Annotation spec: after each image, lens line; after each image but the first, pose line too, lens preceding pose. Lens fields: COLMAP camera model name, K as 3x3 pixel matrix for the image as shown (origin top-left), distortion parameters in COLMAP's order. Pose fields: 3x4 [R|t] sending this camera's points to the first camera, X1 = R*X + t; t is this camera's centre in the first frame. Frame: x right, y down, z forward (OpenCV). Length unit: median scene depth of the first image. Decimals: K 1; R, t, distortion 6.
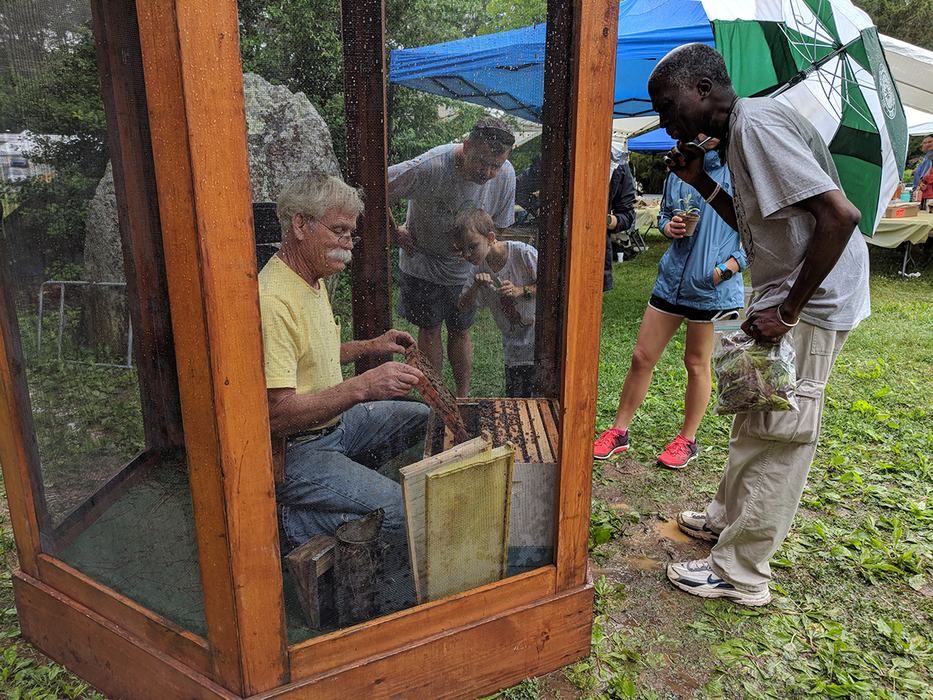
lens RADIAL K [[714.8, 0, 466.5], [0, 714.8, 350.0], [0, 0, 1]] dist [-0.015117, -0.007334]
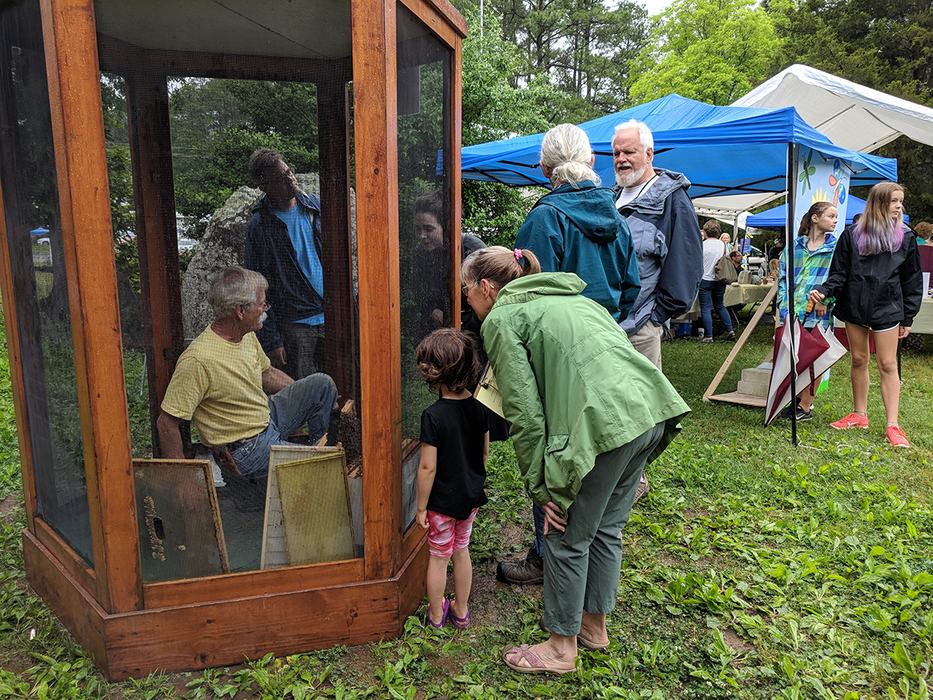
lens RADIAL K [[714.8, 0, 466.5], [0, 714.8, 350.0], [0, 0, 1]] dist [-0.015117, -0.007334]
pose [[0.978425, 0.034541, -0.203696, 0.637953], [-0.055041, 0.993873, -0.095850, 0.041366], [0.199137, 0.104994, 0.974331, -0.318933]]
